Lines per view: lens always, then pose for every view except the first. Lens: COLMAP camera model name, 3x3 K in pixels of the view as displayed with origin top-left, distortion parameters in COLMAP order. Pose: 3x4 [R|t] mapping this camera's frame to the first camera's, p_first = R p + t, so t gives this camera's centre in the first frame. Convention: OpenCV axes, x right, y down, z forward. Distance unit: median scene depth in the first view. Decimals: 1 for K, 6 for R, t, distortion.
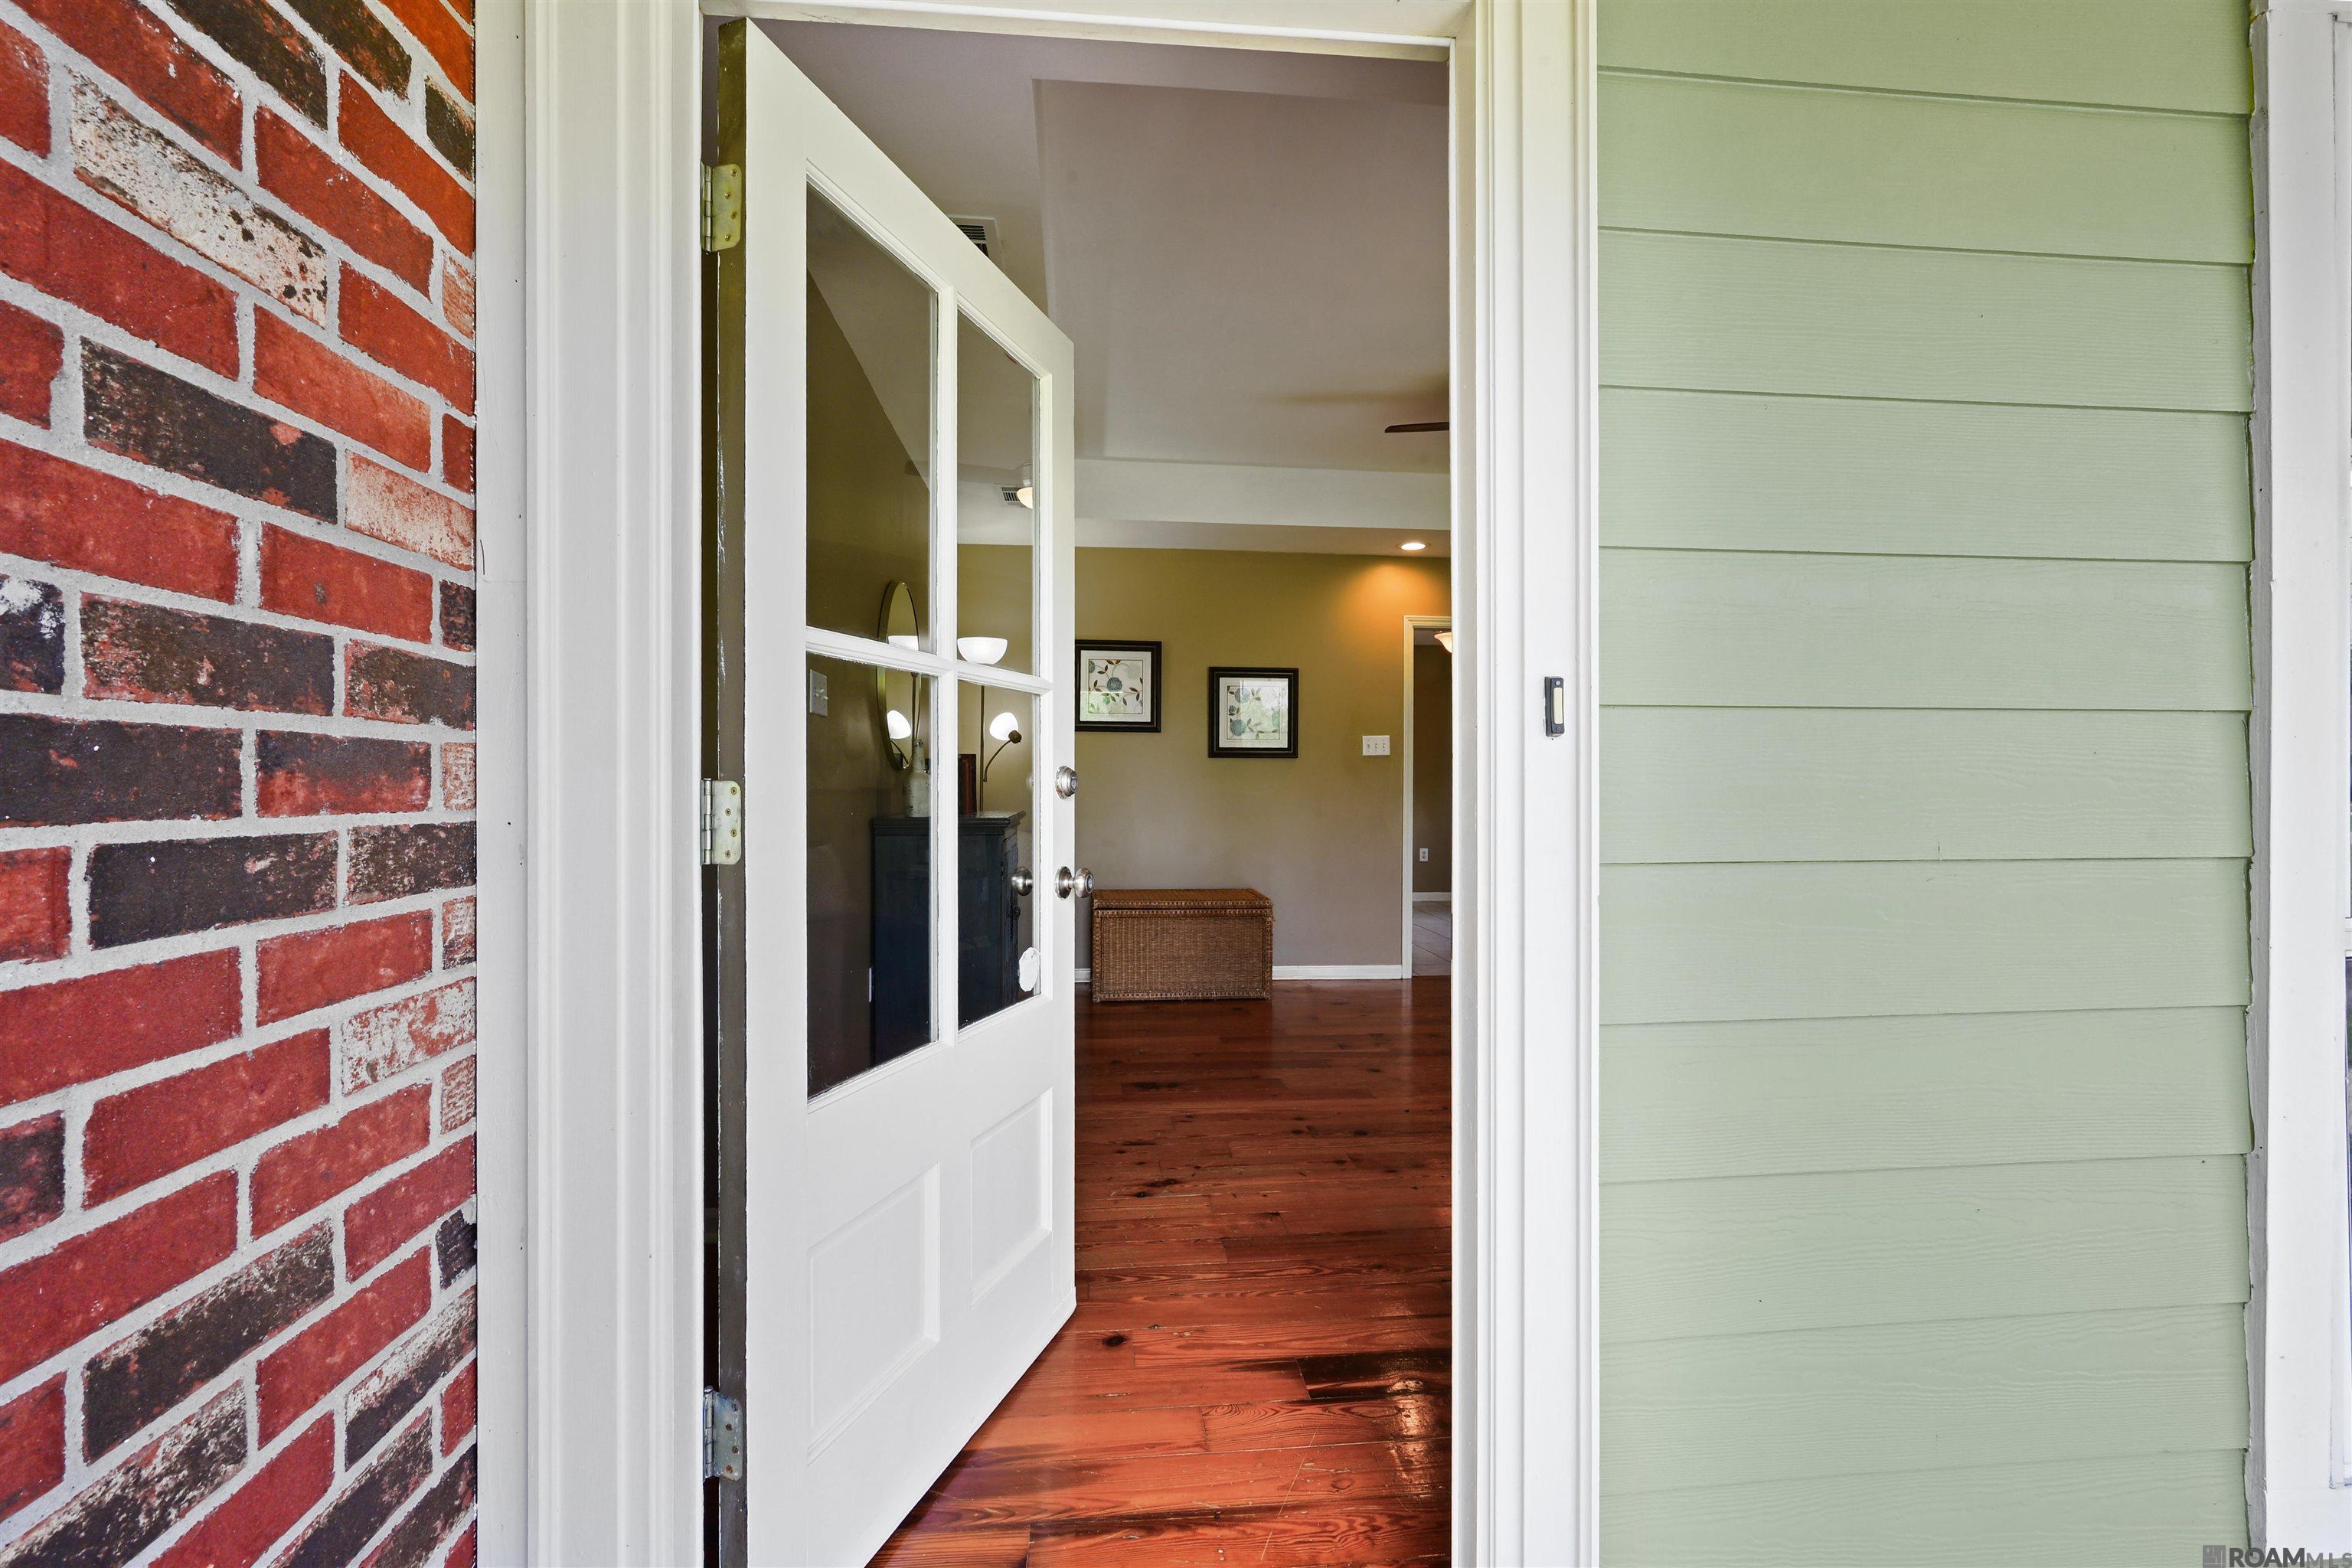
lens RADIAL K [[963.6, 0, 1173.5], [0, 963.6, 782.6], [0, 0, 1]] dist [0.000130, 0.000076]
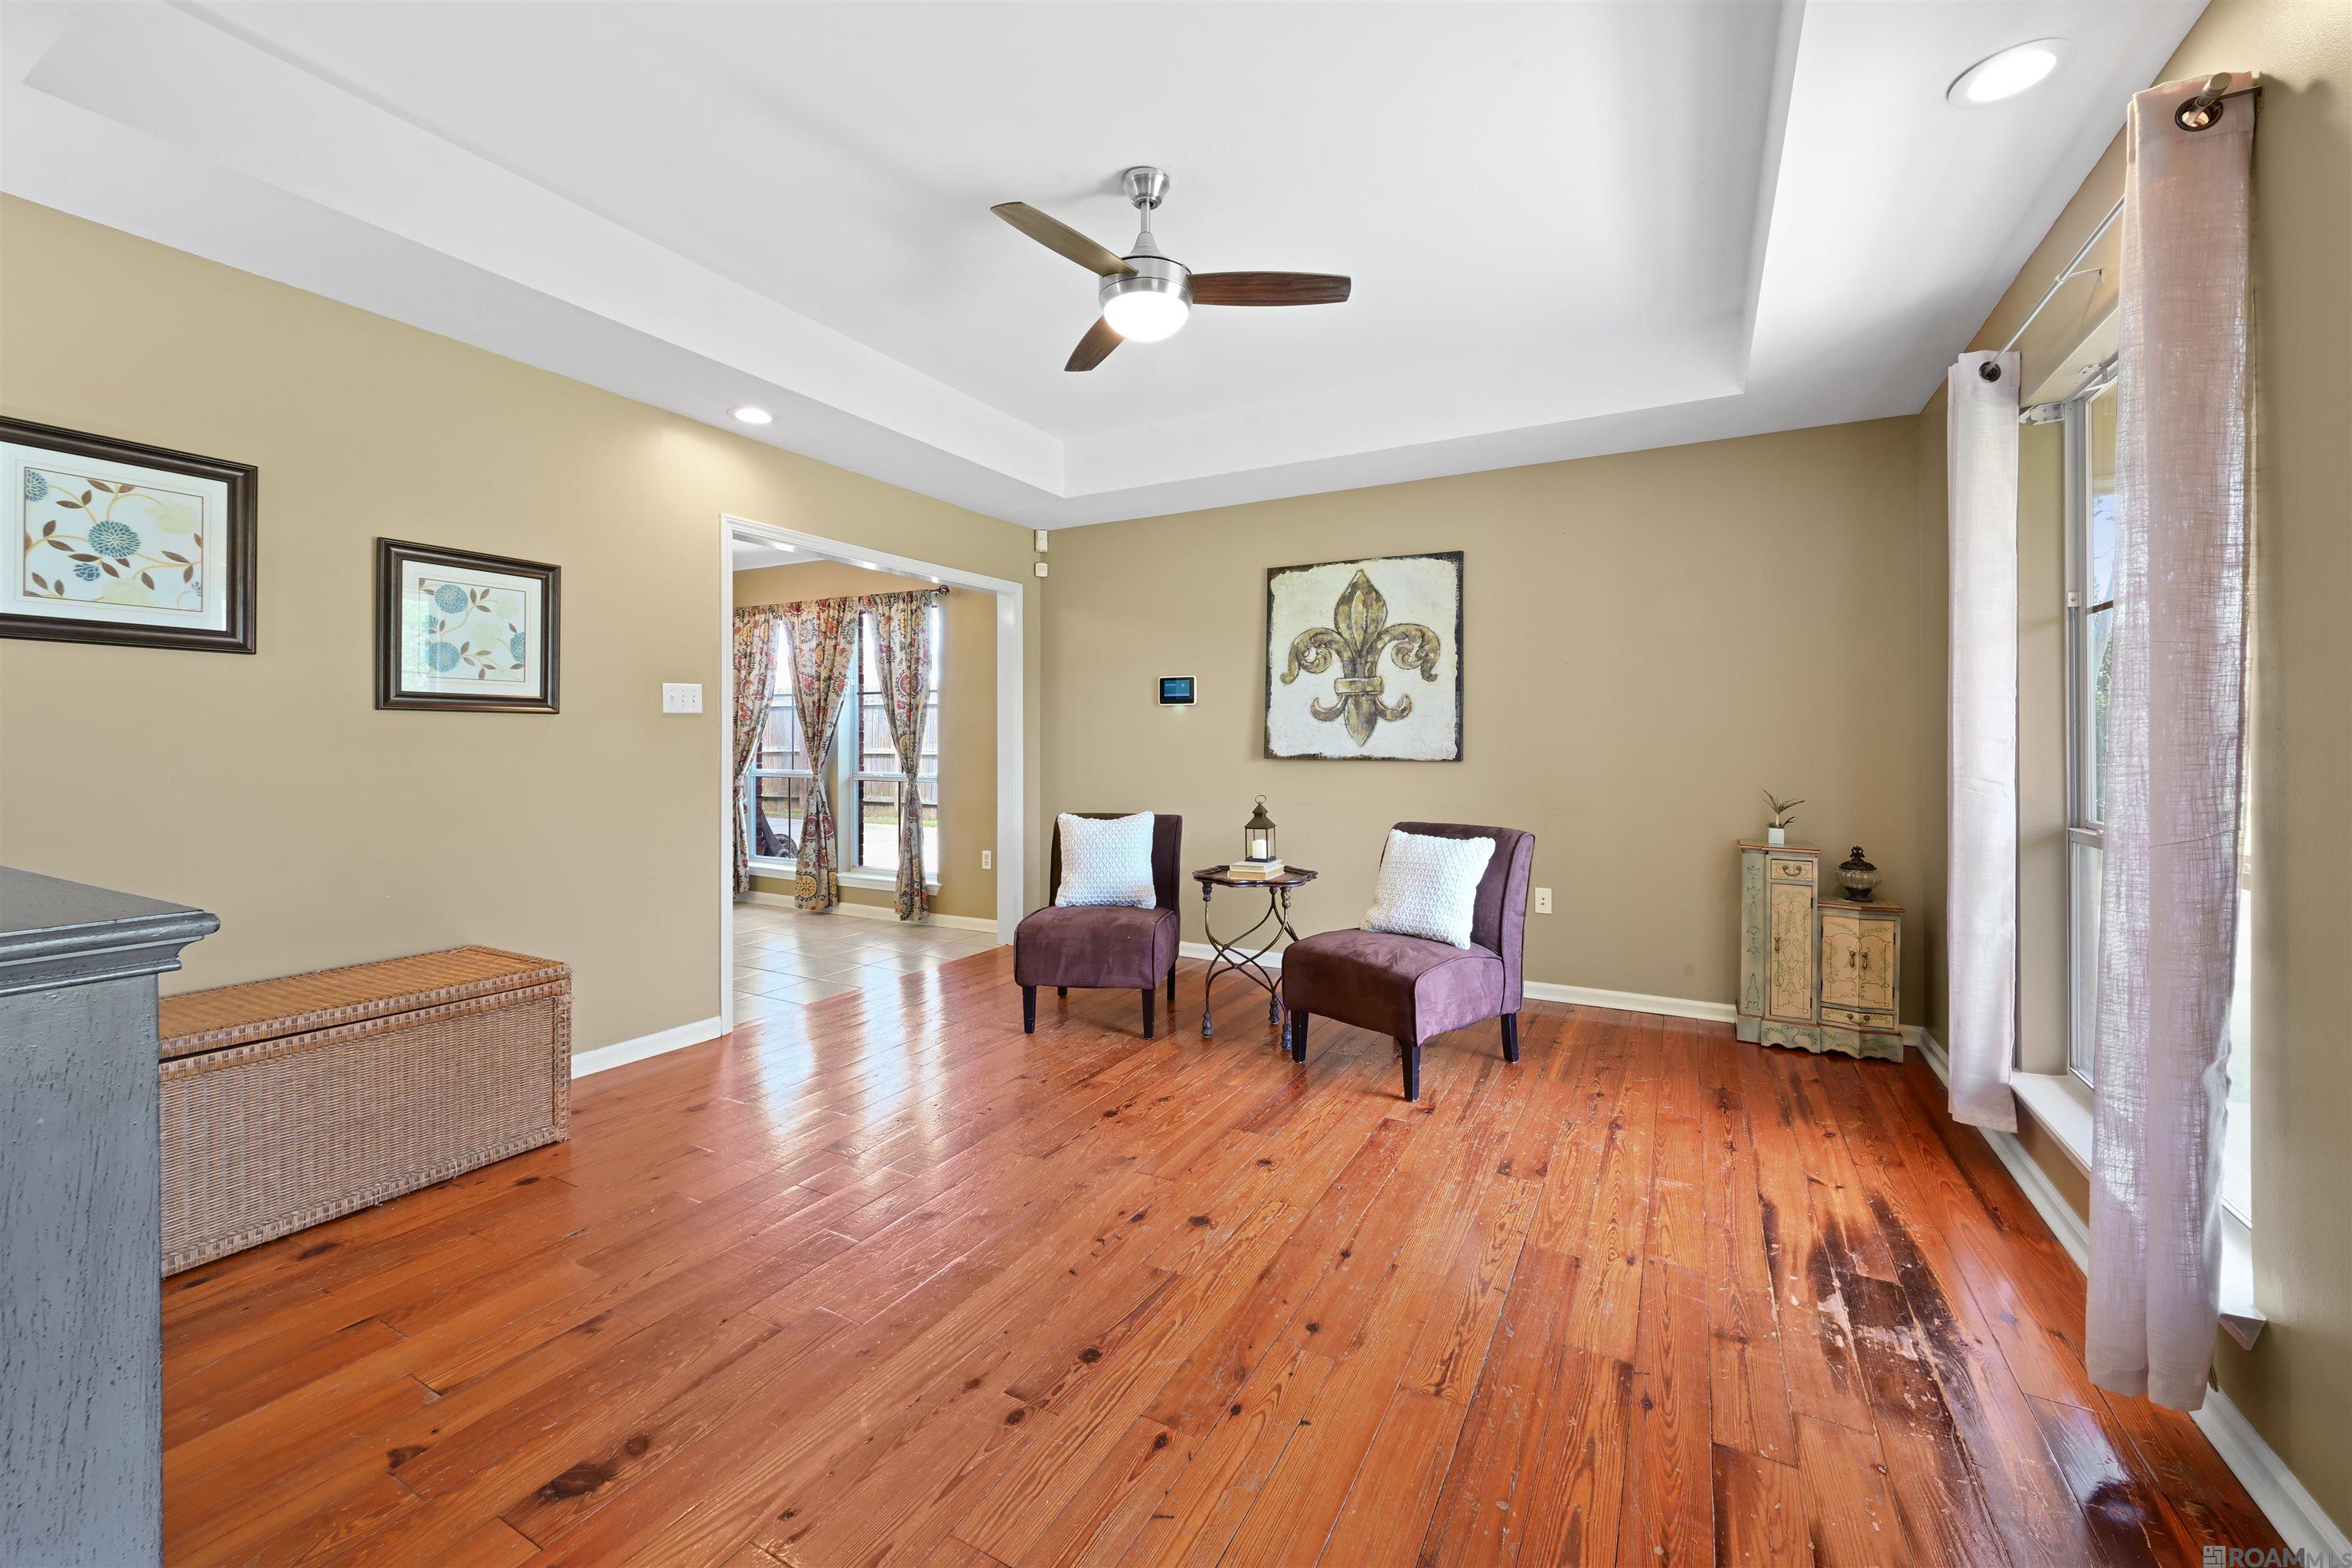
lens RADIAL K [[939.9, 0, 1170.0], [0, 939.9, 739.5], [0, 0, 1]] dist [-0.002592, 0.000087]
pose [[0.560687, 0.000567, 0.828028, -0.158905], [0.002046, 0.999996, -0.002070, -0.008677], [-0.828025, 0.002855, 0.560684, 0.392793]]
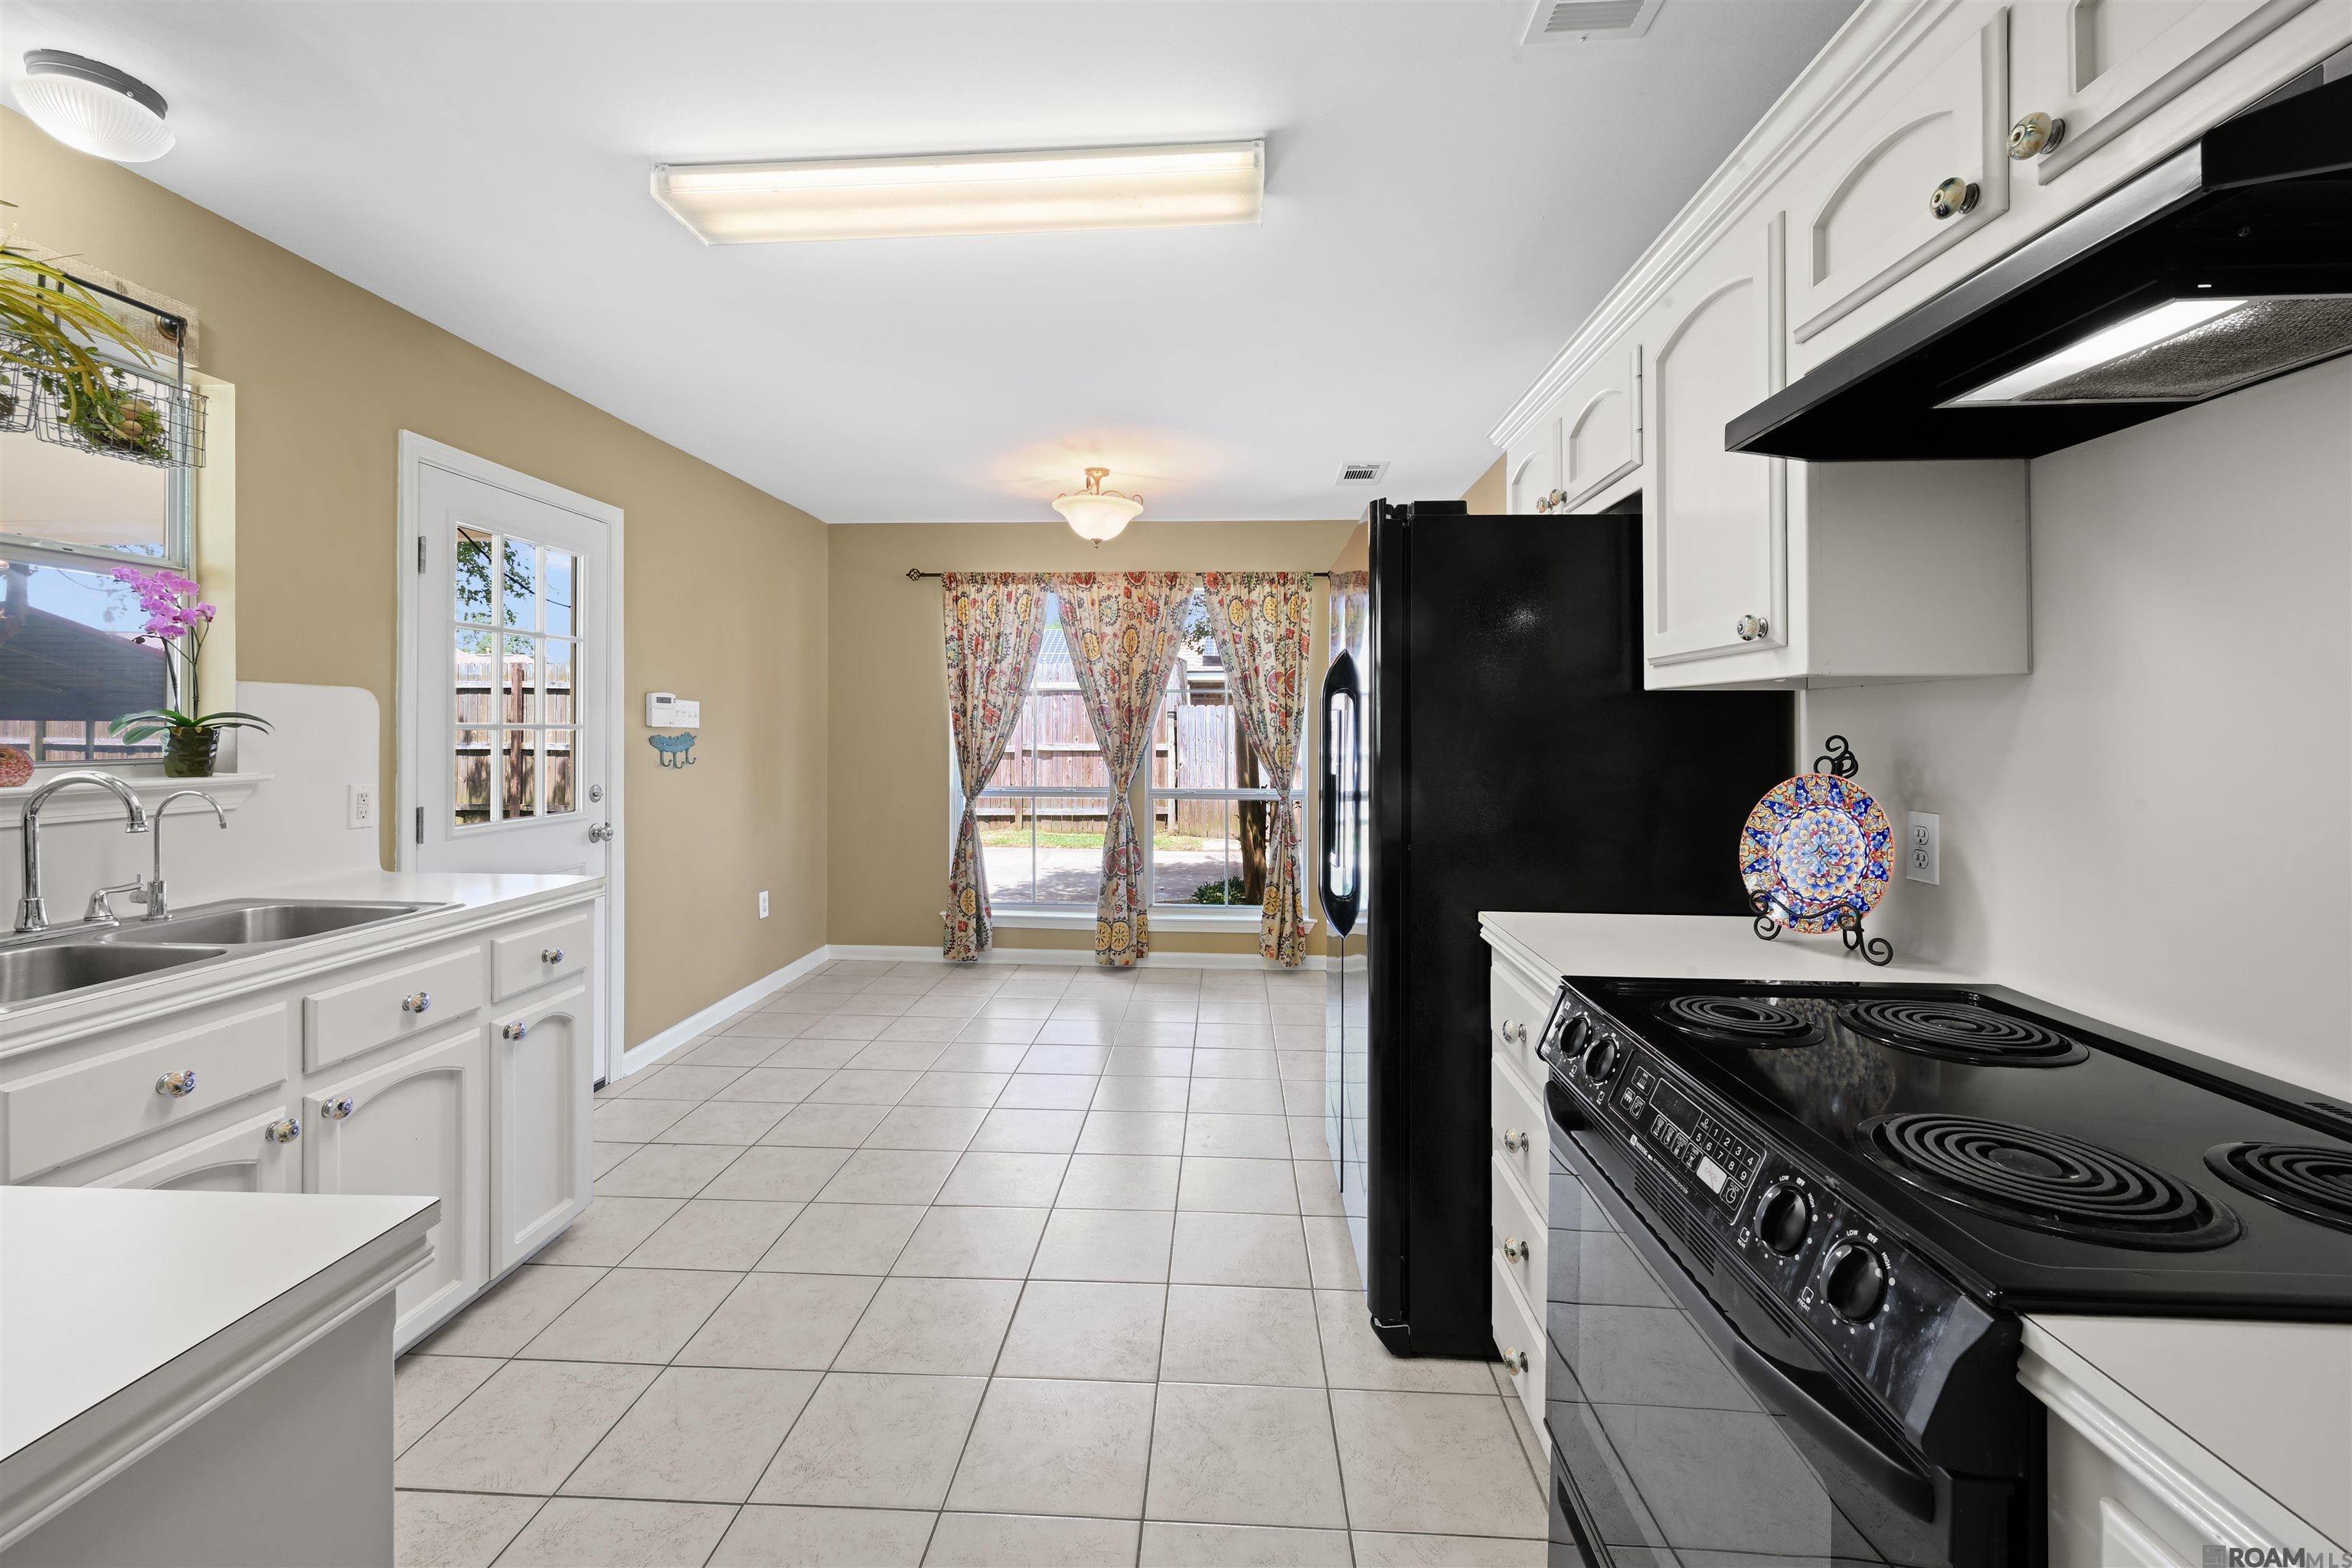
lens RADIAL K [[952.7, 0, 1171.7], [0, 952.7, 722.9], [0, 0, 1]] dist [0.000107, 0.000371]
pose [[0.150962, 0.003093, 0.988535, -0.379046], [0.000049, 0.999995, -0.003136, -0.037260], [-0.988540, 0.000522, 0.150961, 1.319206]]
